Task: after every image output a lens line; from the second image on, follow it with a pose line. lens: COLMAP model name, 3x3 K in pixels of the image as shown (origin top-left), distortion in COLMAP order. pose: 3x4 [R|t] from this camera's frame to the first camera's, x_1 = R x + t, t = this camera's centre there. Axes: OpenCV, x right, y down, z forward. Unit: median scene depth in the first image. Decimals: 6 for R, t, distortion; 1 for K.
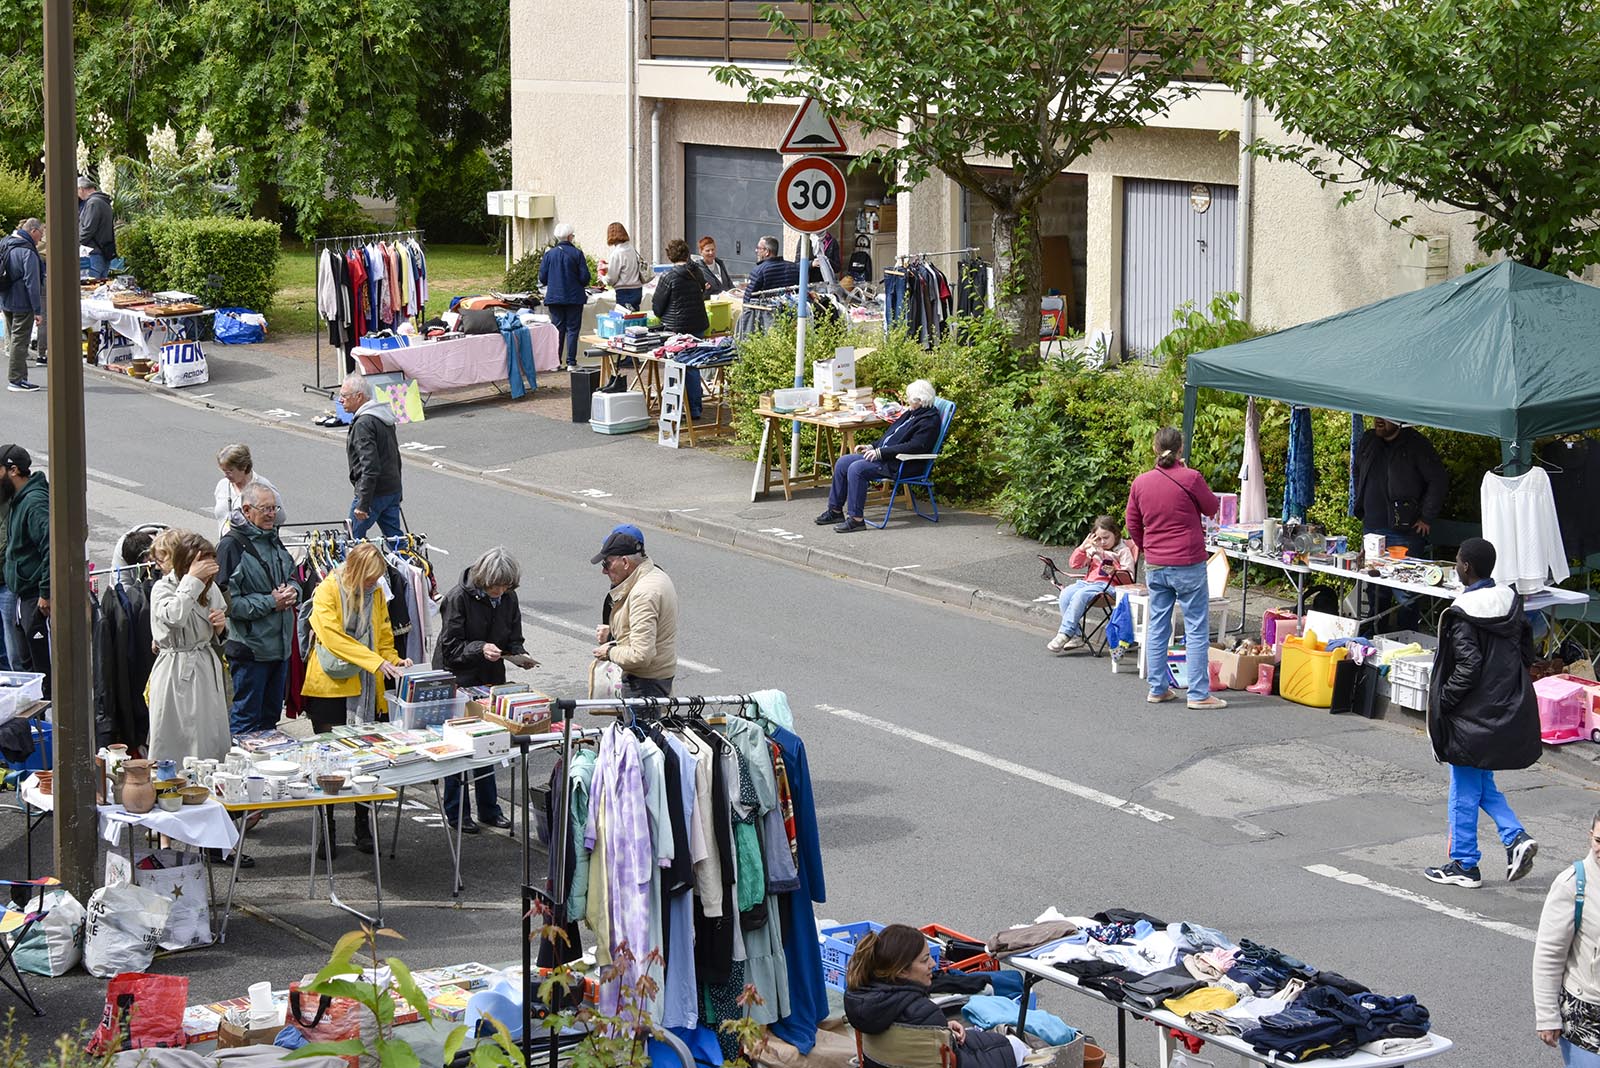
lens RADIAL K [[3339.5, 0, 800.0], [0, 3339.5, 534.0], [0, 0, 1]] dist [-0.046522, 0.411416]
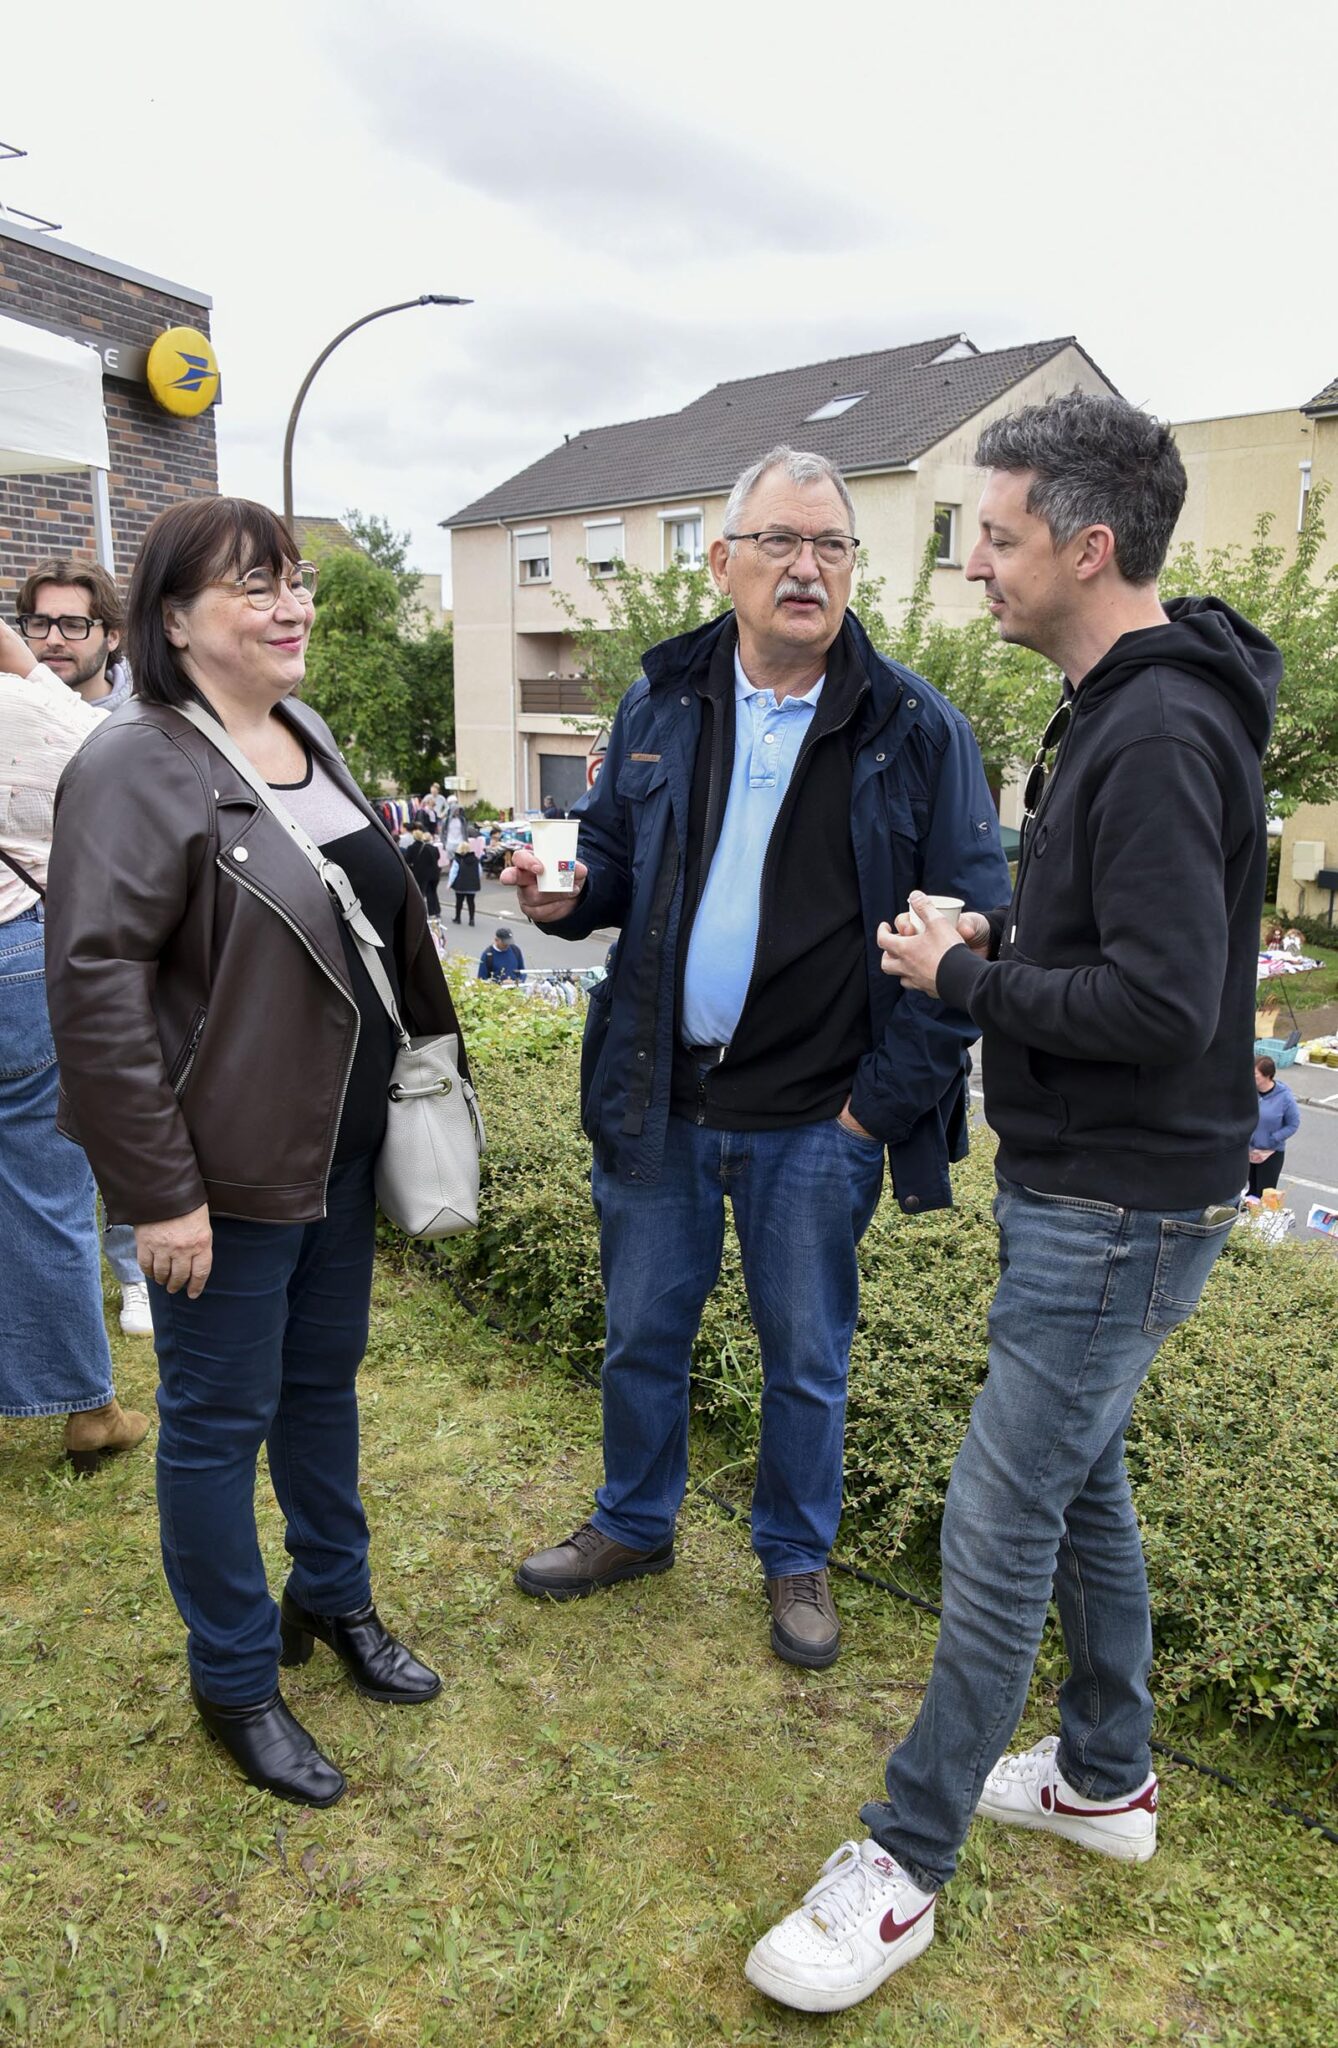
lens RADIAL K [[1692.1, 0, 669.0], [0, 1692.1, 1024.0], [0, 0, 1]] dist [0.005468, 0.005411]
pose [[0.998901, -0.012732, 0.045114, -0.005861], [0.010939, 0.999149, 0.039762, 0.018363], [-0.045582, -0.039225, 0.998190, -0.116933]]
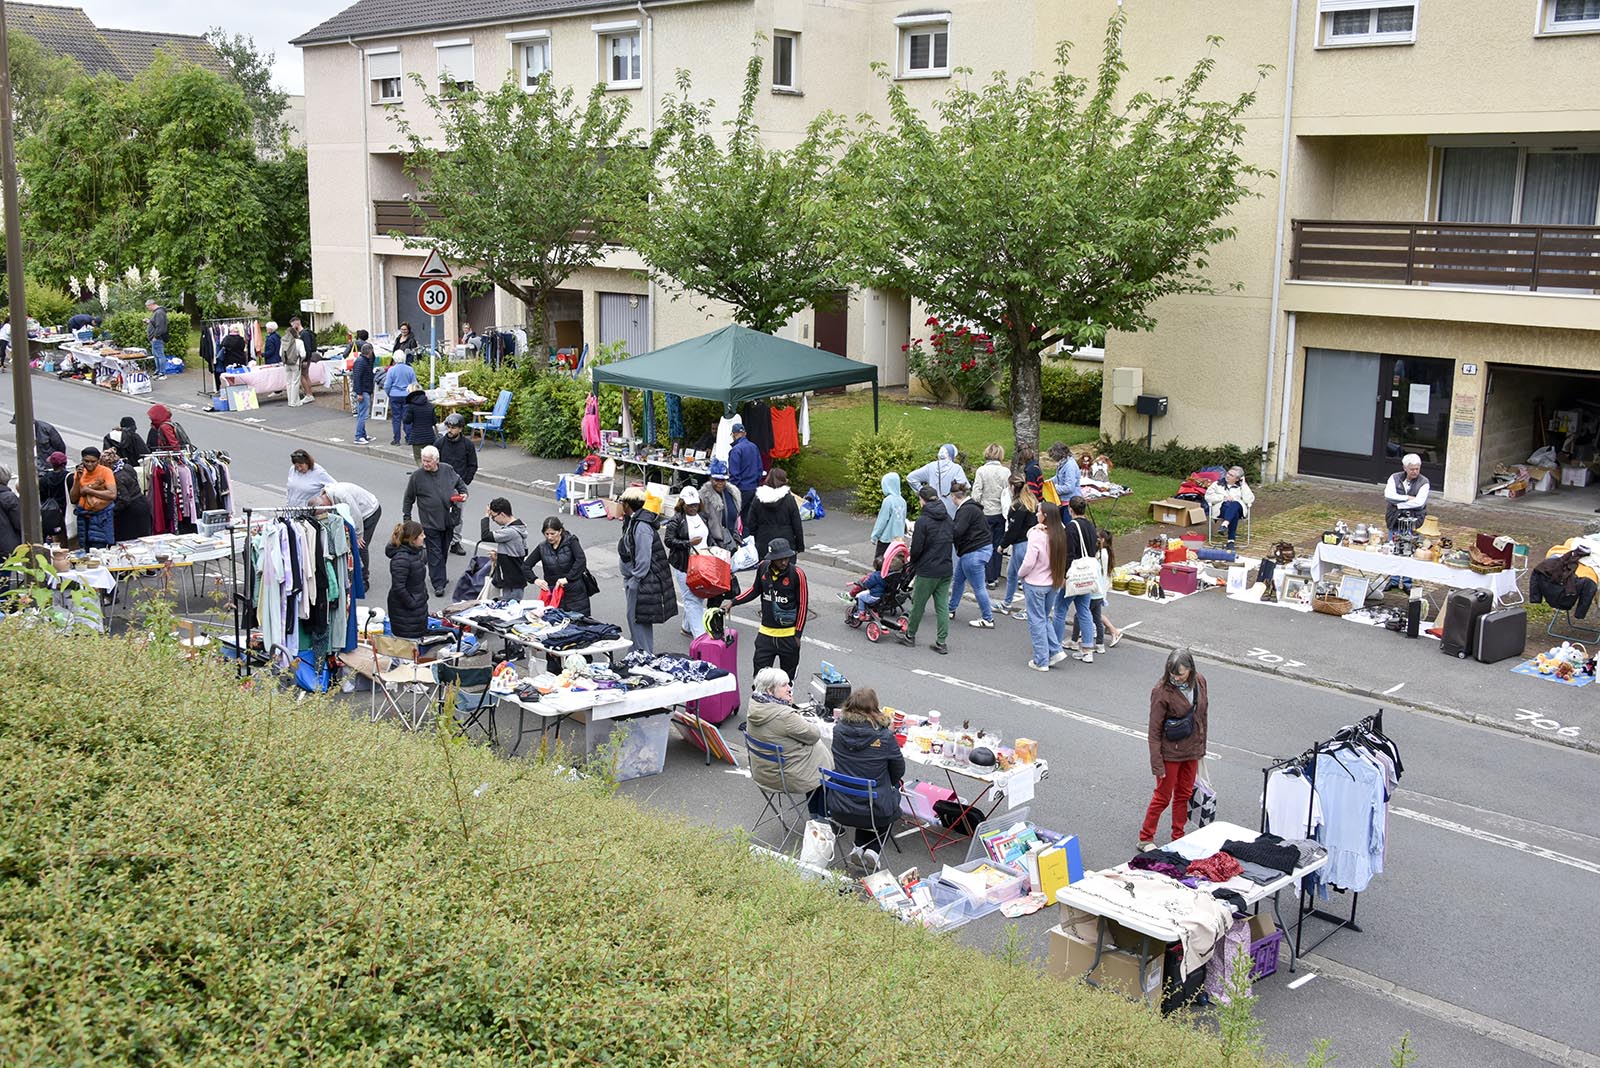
lens RADIAL K [[1628.6, 0, 800.0], [0, 1628.6, 534.0], [0, 0, 1]] dist [-0.011549, -0.006402]
pose [[0.983972, -0.023982, 0.176703, 0.046343], [0.017546, 0.999128, 0.037892, 0.014126], [-0.177458, -0.034184, 0.983535, -0.067089]]
